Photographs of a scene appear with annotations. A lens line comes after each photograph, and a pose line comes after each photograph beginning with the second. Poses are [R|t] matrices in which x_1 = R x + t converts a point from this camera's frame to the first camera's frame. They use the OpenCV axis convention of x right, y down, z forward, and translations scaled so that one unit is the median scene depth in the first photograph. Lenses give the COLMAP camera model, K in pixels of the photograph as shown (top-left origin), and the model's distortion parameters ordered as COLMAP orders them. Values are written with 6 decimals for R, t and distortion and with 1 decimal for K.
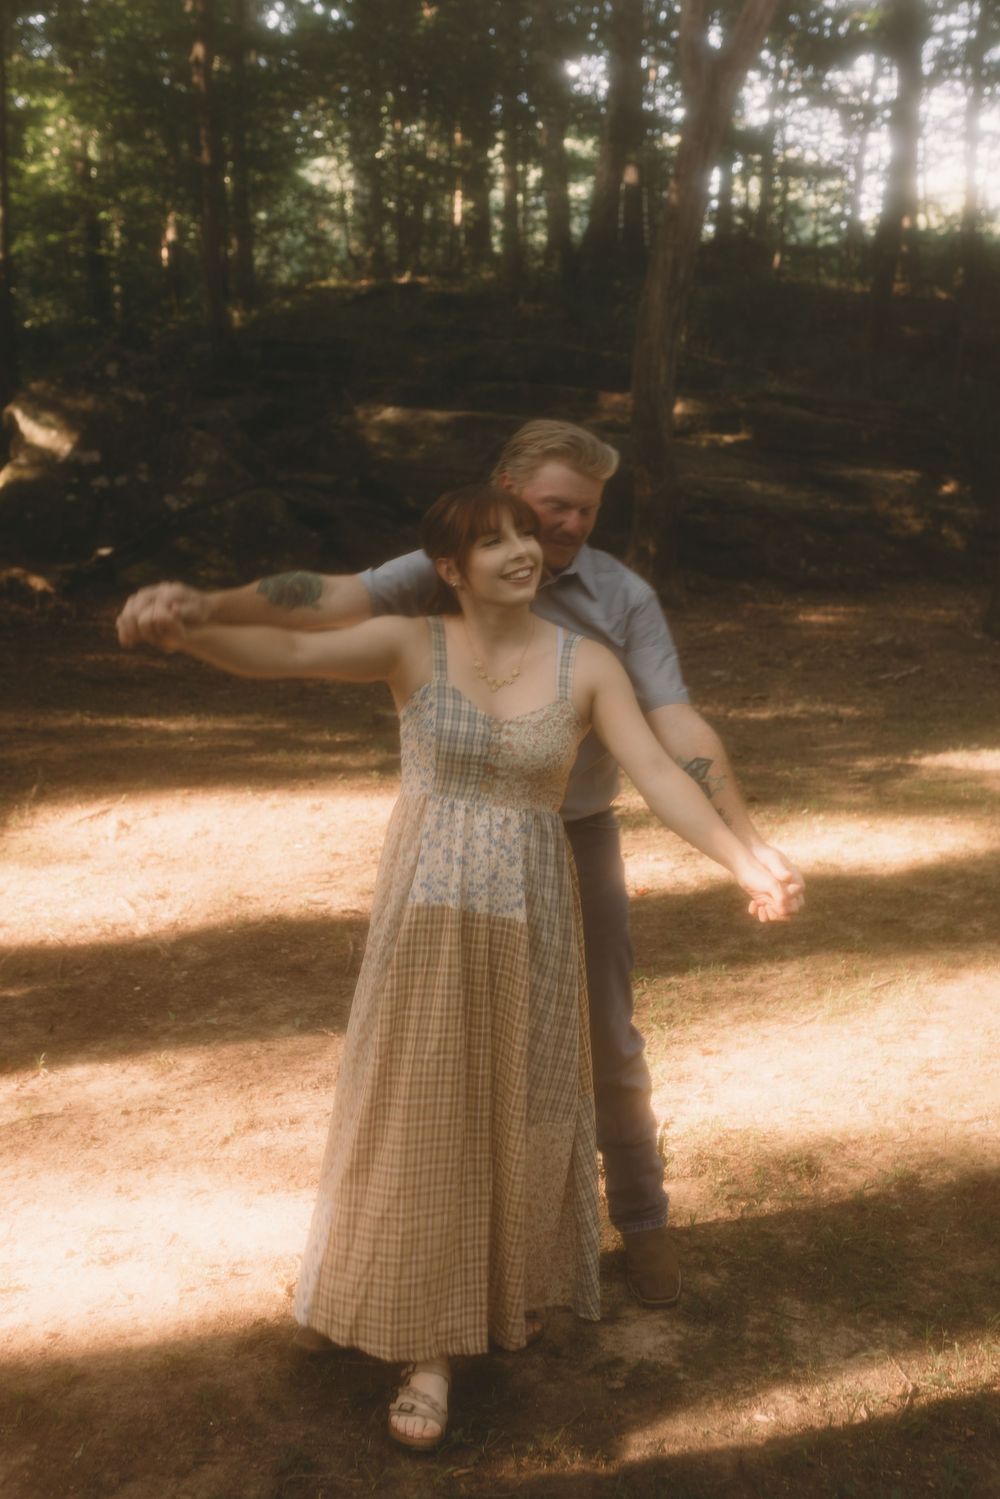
lens RADIAL K [[1462.4, 0, 581.8], [0, 1462.4, 692.6], [0, 0, 1]] dist [0.006079, -0.001010]
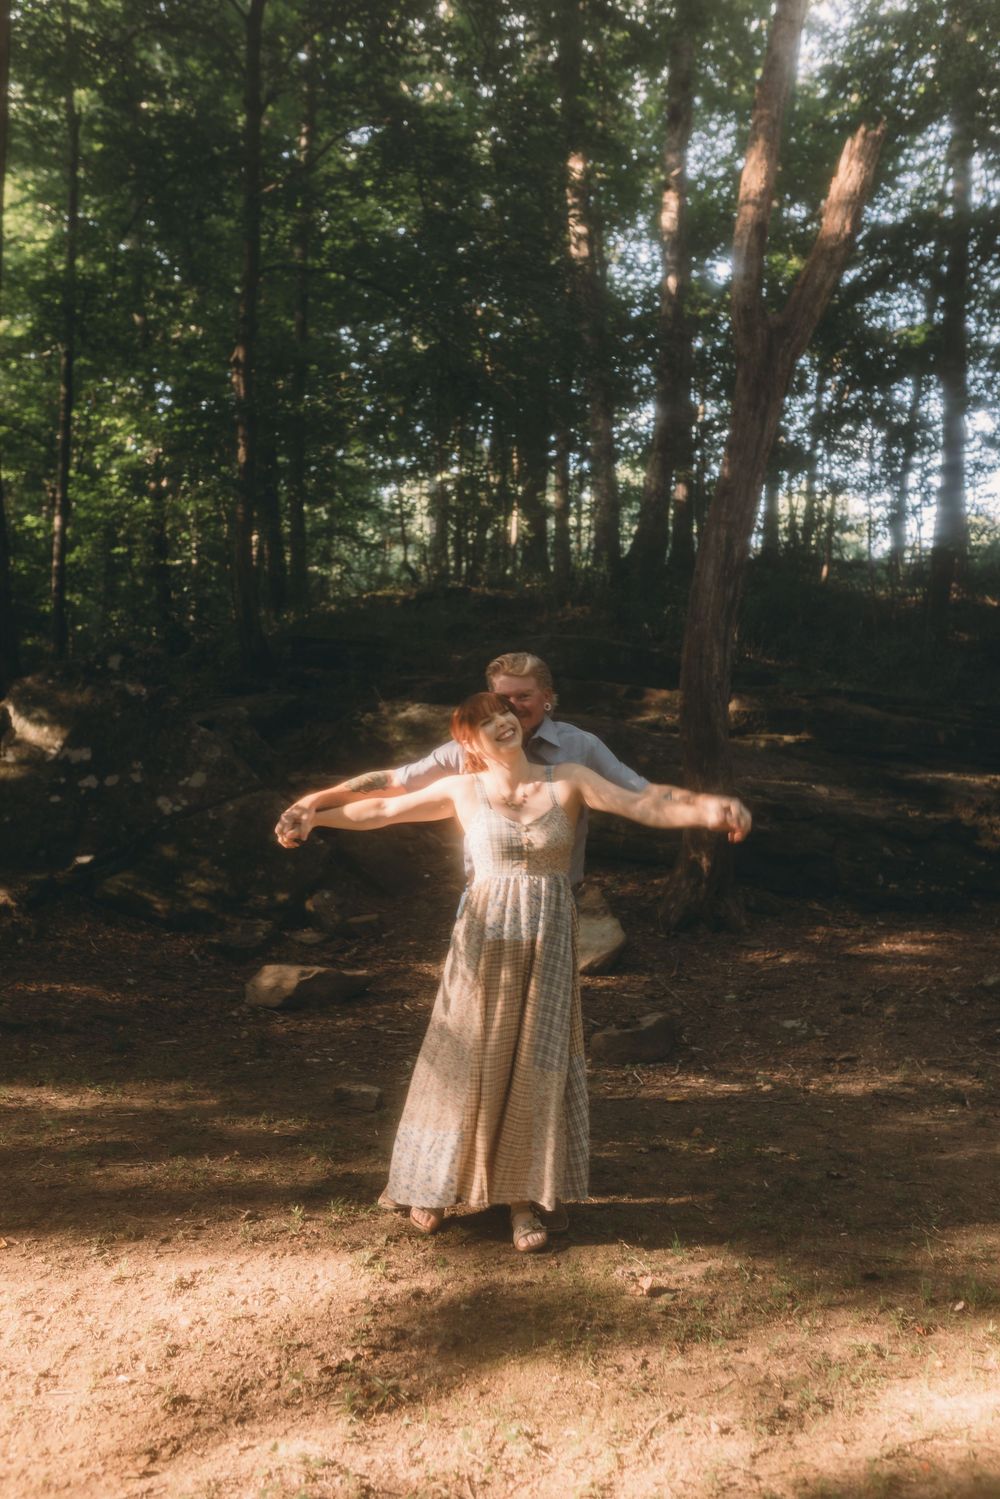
lens RADIAL K [[1380.7, 0, 520.0], [0, 1380.7, 753.6], [0, 0, 1]] dist [-0.004975, 0.002768]
pose [[0.996520, 0.003408, -0.083284, 0.005992], [-0.017156, 0.986159, -0.164915, -0.022705], [0.081569, 0.165770, 0.982785, 0.162619]]
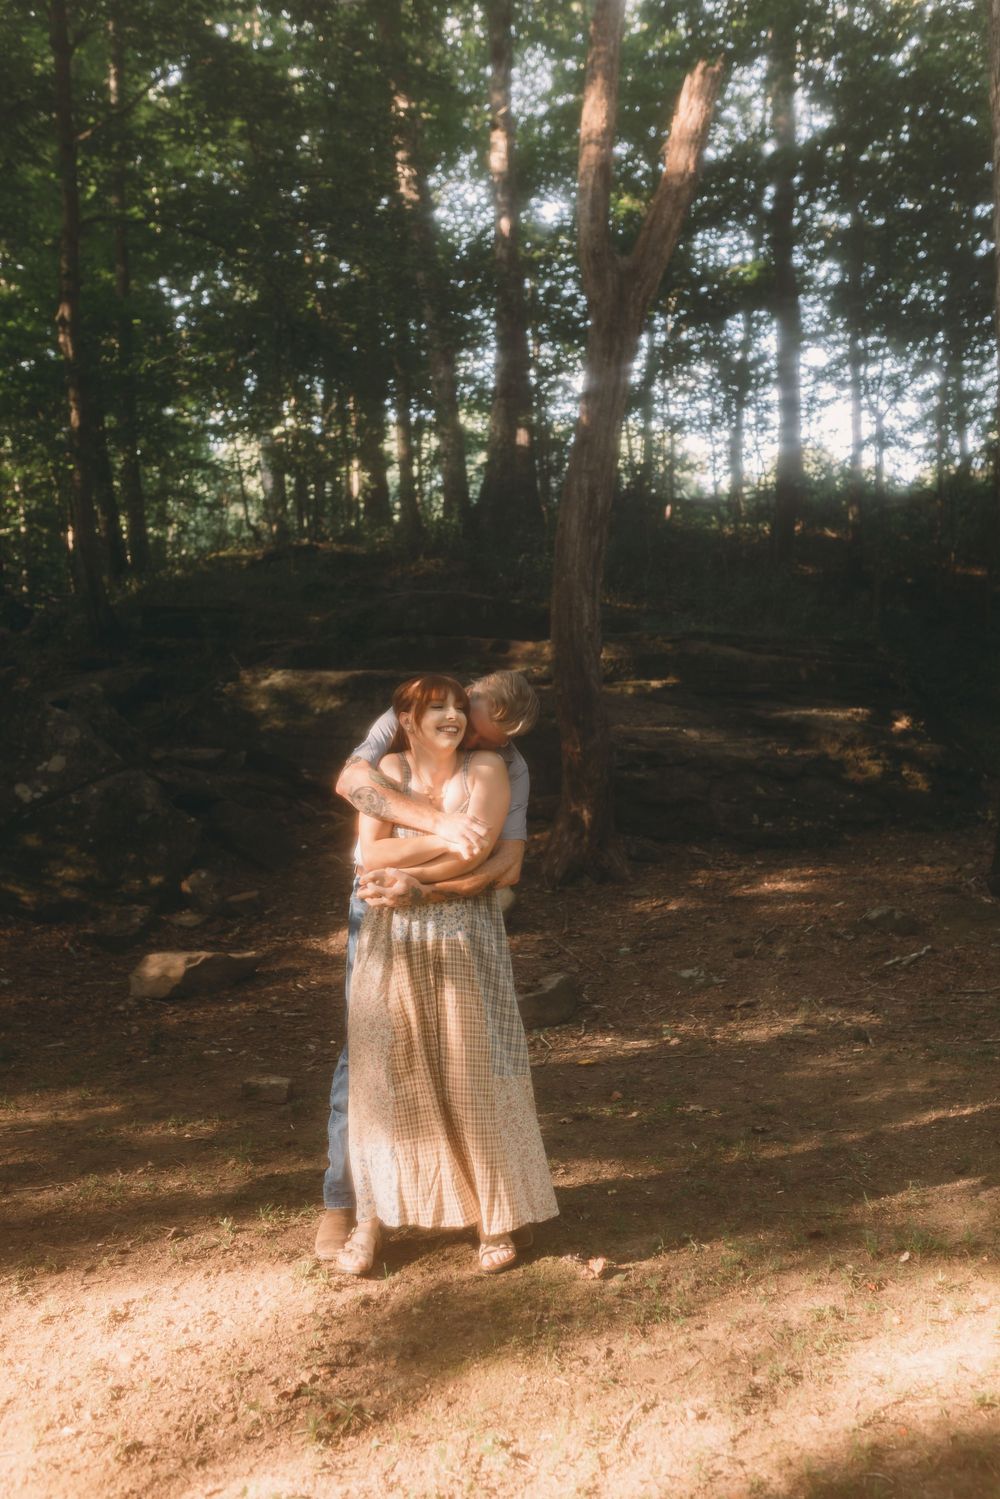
lens RADIAL K [[1380.7, 0, 520.0], [0, 1380.7, 753.6], [0, 0, 1]] dist [-0.004975, 0.002768]
pose [[0.998176, -0.055923, 0.022725, -0.006545], [0.058346, 0.990356, -0.125660, -0.030440], [-0.015478, 0.126756, 0.991813, 0.170993]]
